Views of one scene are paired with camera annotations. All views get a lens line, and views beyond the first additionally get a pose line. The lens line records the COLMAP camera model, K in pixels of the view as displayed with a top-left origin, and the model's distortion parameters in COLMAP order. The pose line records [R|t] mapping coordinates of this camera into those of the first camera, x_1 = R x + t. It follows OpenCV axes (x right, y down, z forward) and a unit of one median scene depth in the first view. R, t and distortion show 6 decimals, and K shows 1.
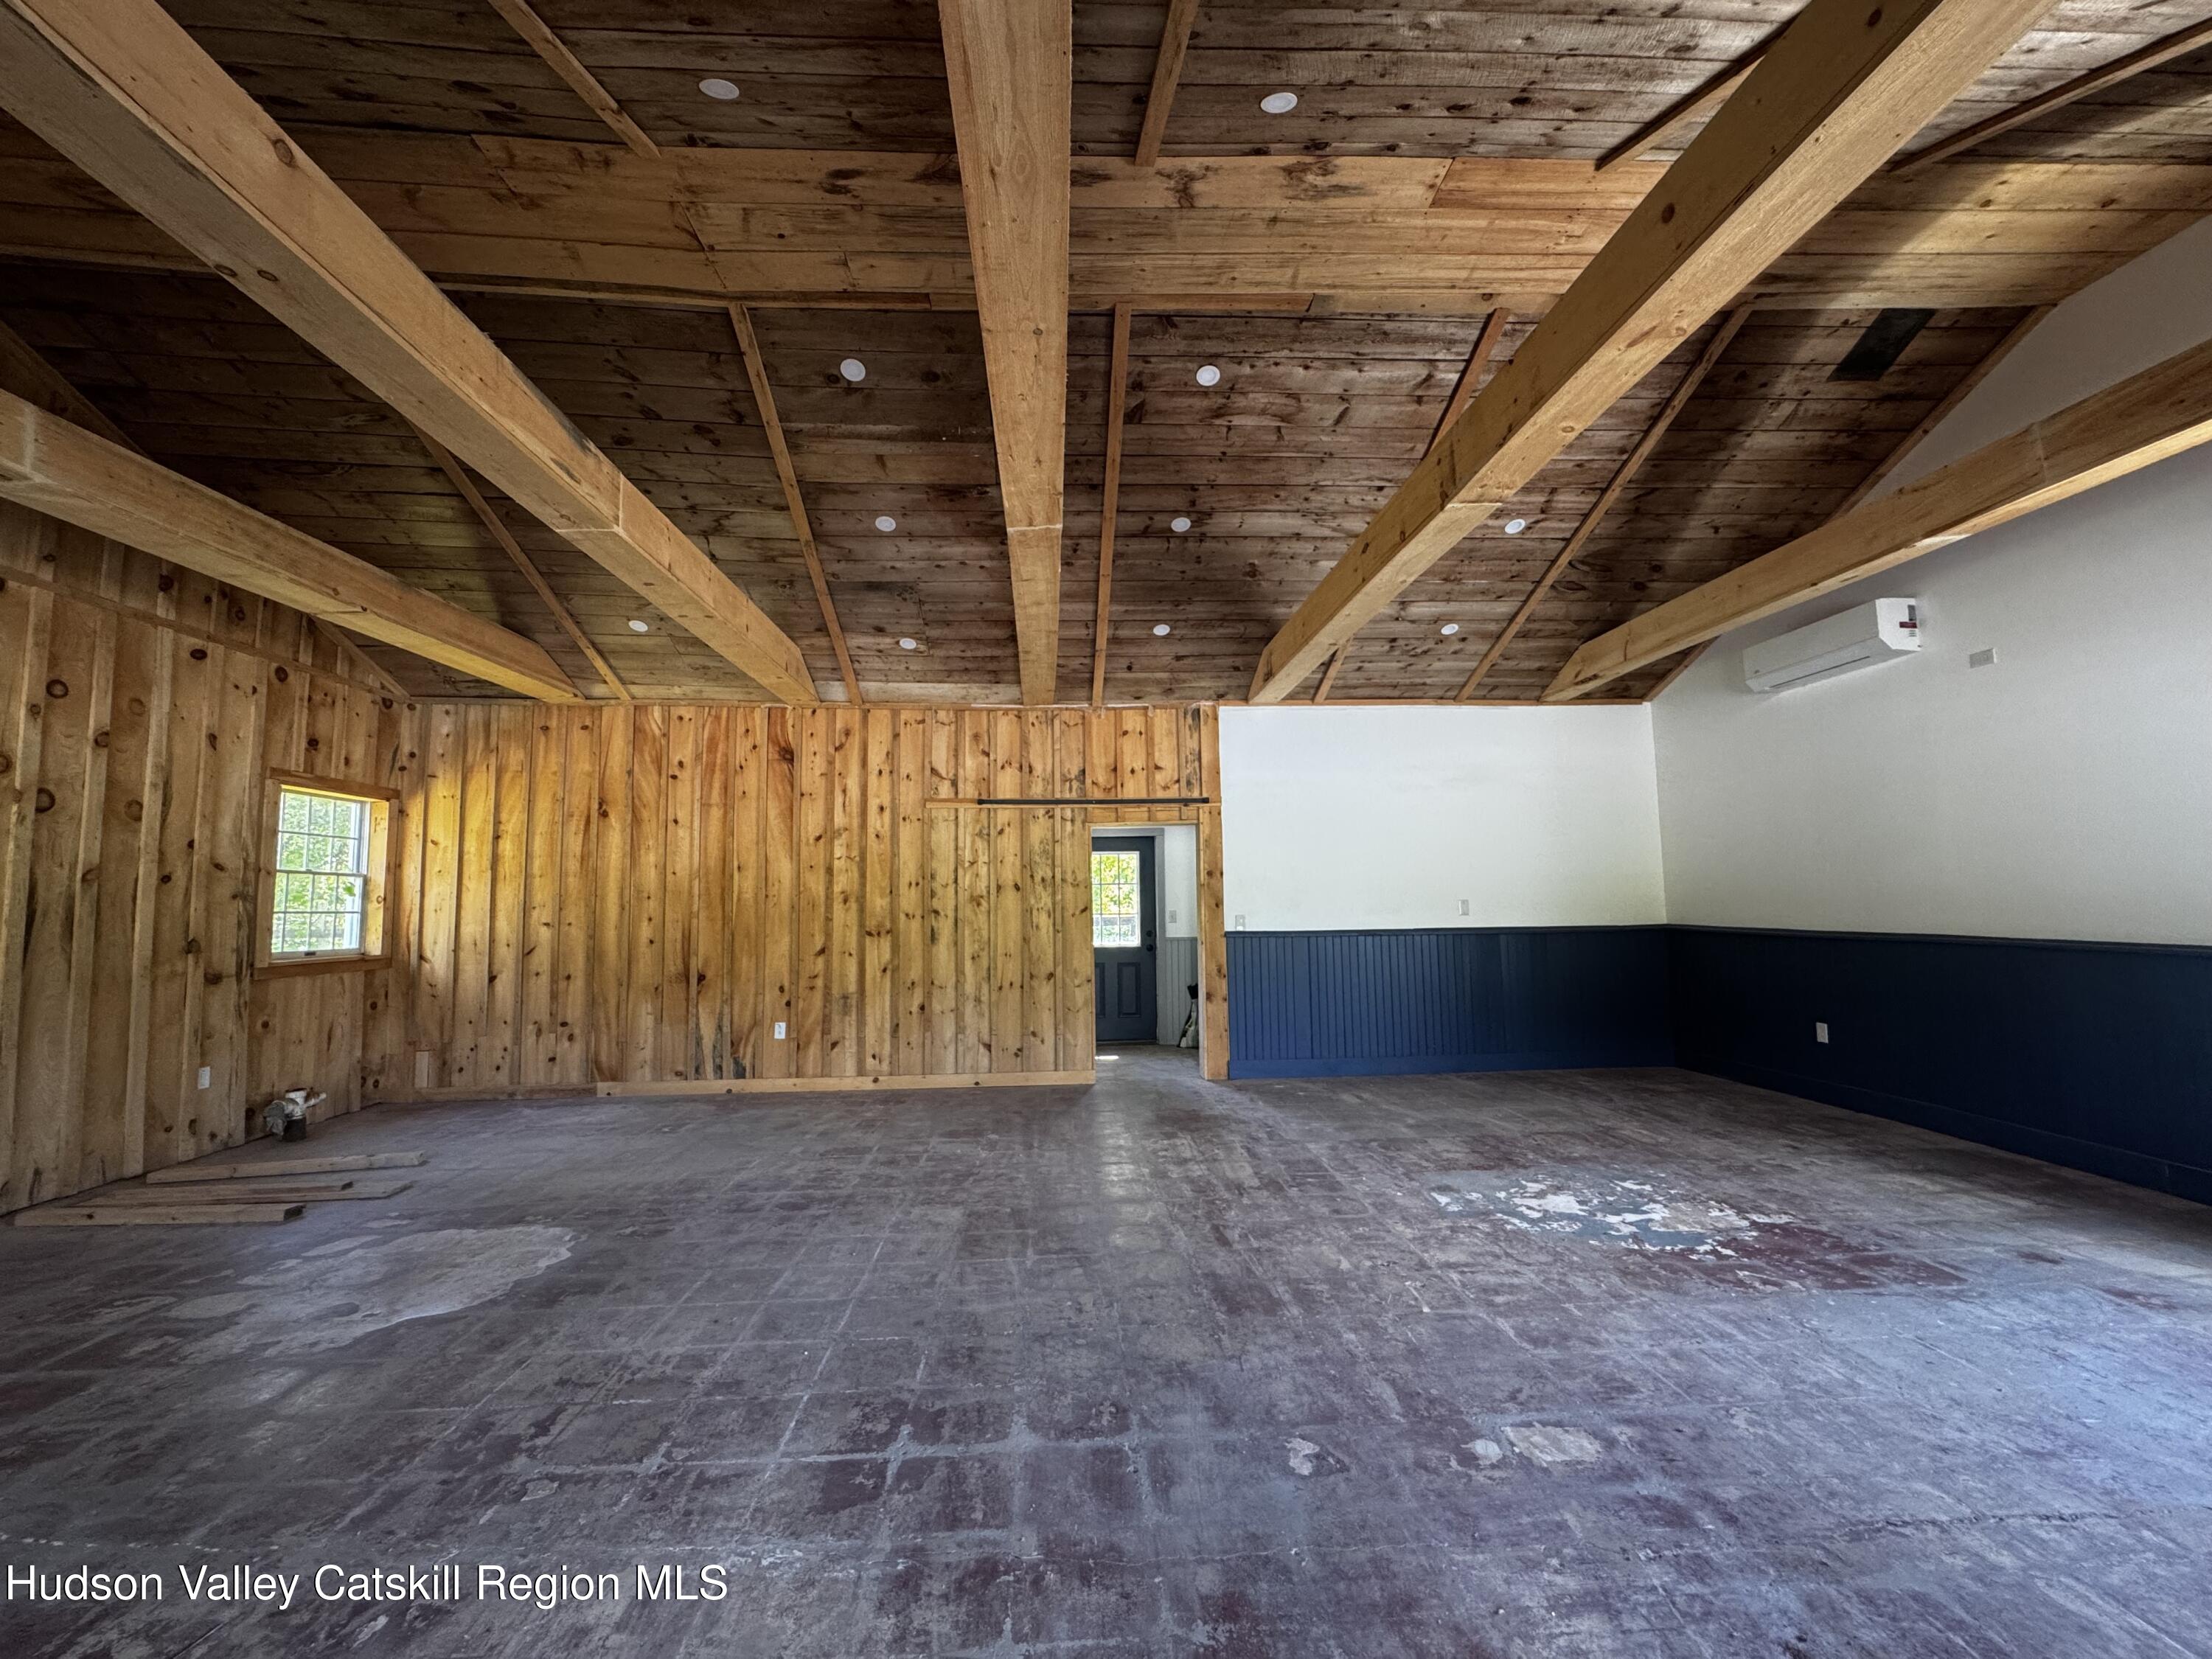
lens RADIAL K [[886.4, 0, 1106.0], [0, 886.4, 829.5], [0, 0, 1]] dist [-0.001224, 0.000050]
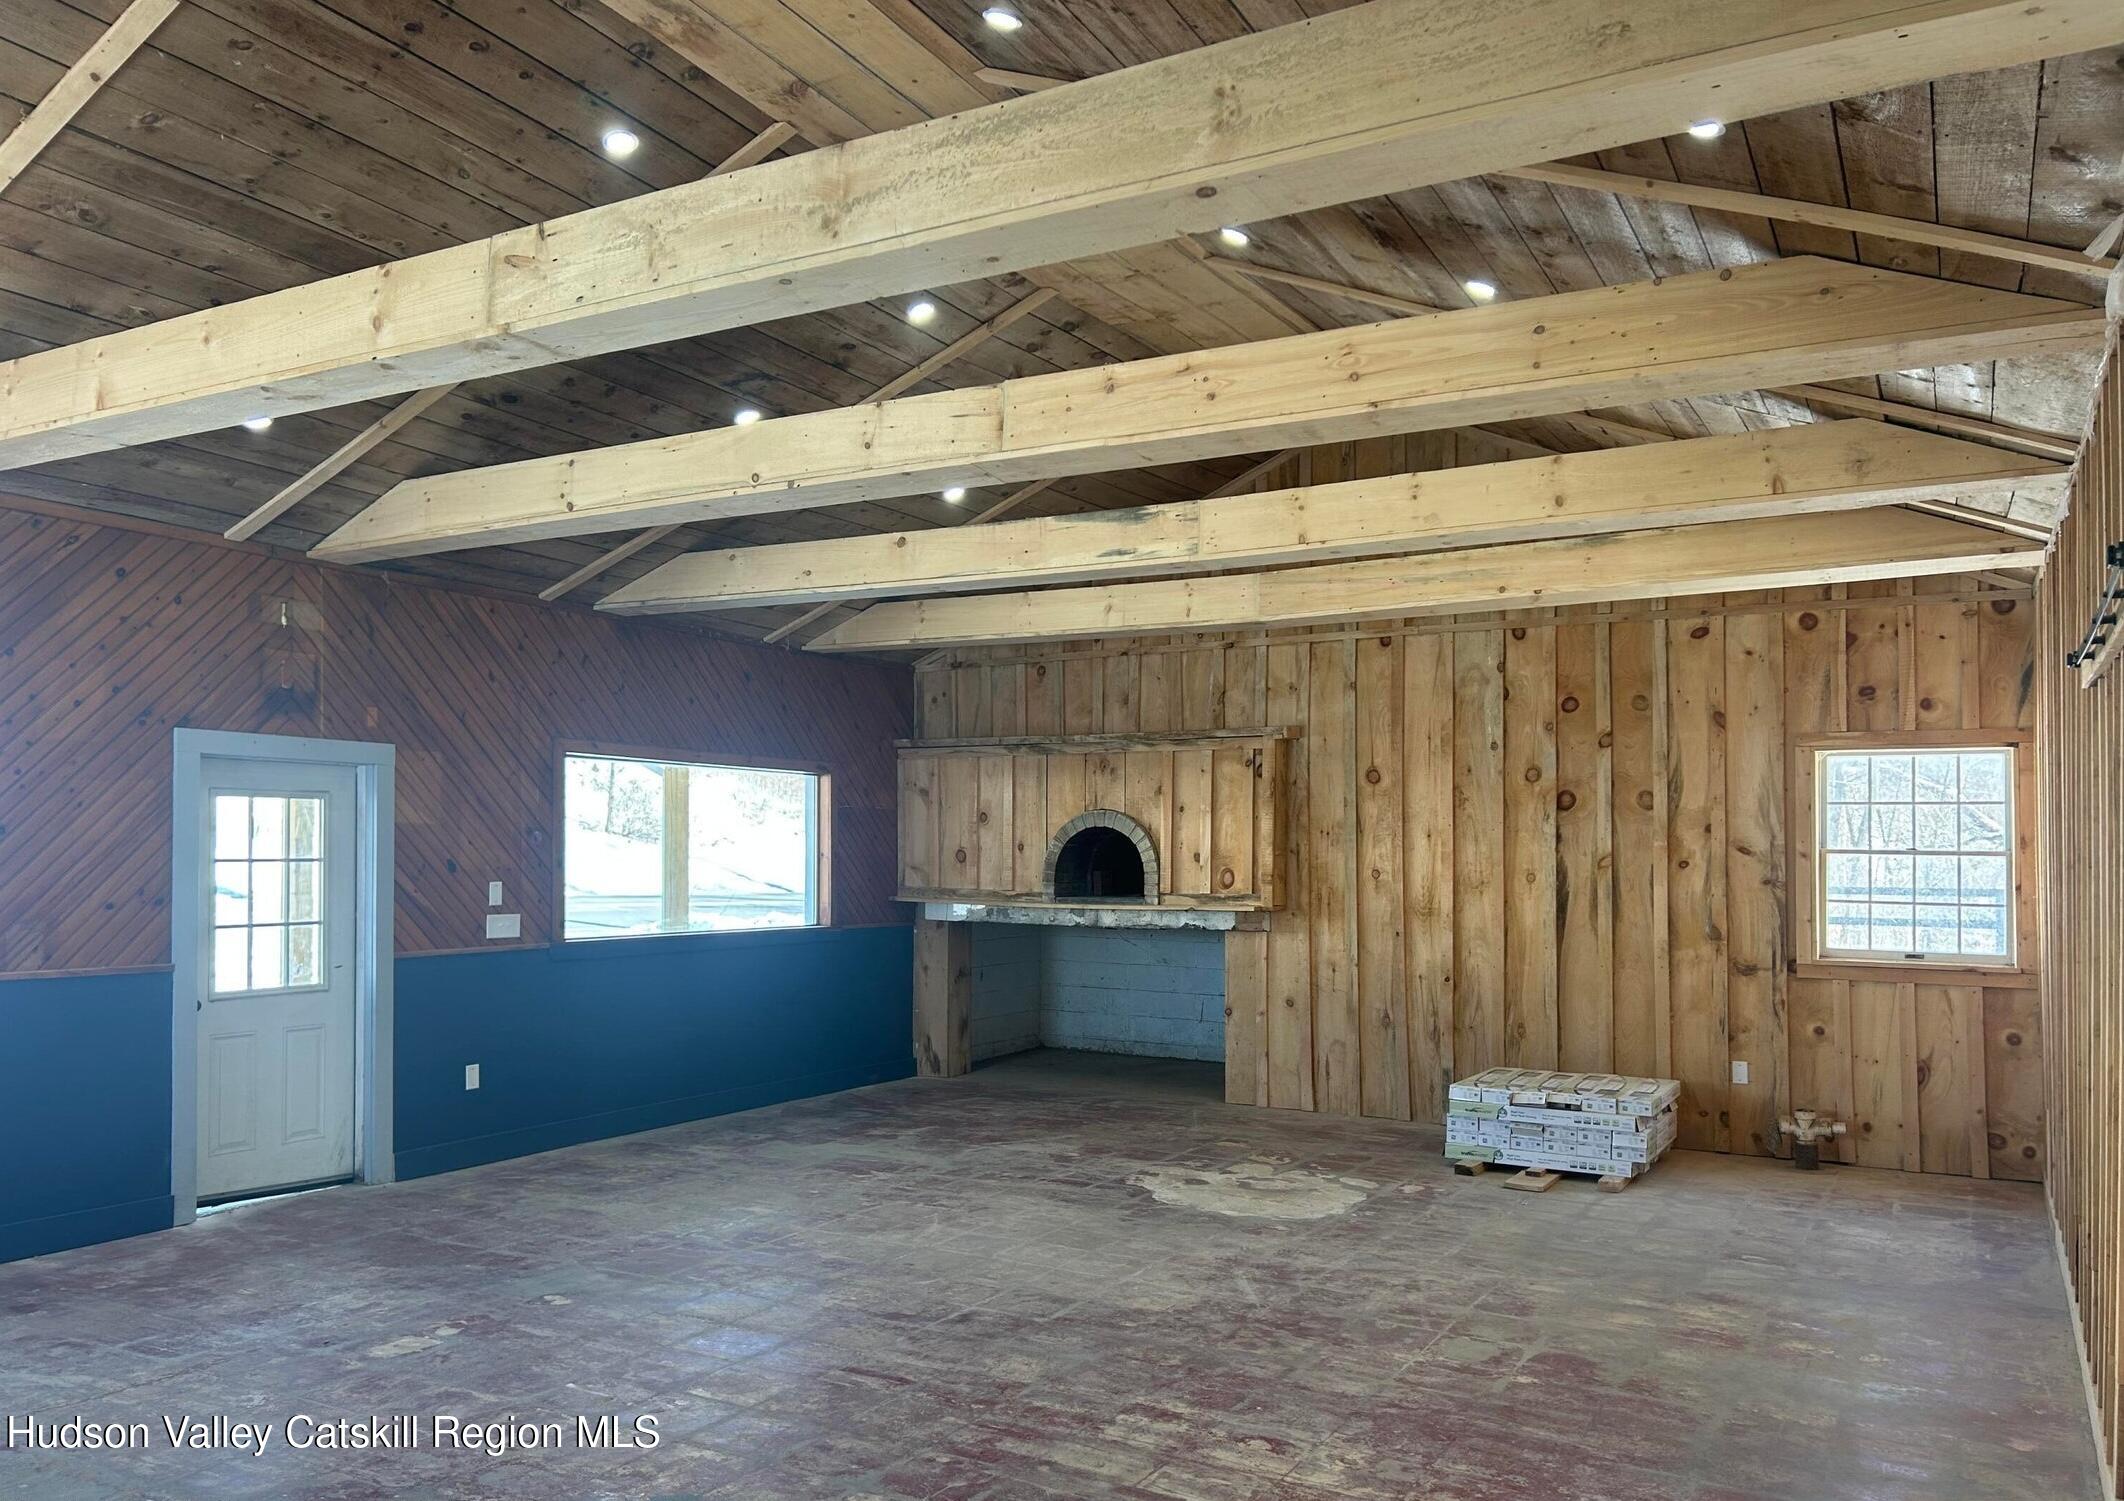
lens RADIAL K [[1596.5, 0, 1034.1], [0, 1596.5, 828.4], [0, 0, 1]] dist [0.049982, -0.003702]
pose [[-0.557518, -0.002239, -0.830162, 0.638986], [0.069236, 0.996387, -0.049184, 0.039497], [0.827273, -0.084898, -0.555349, 1.026843]]
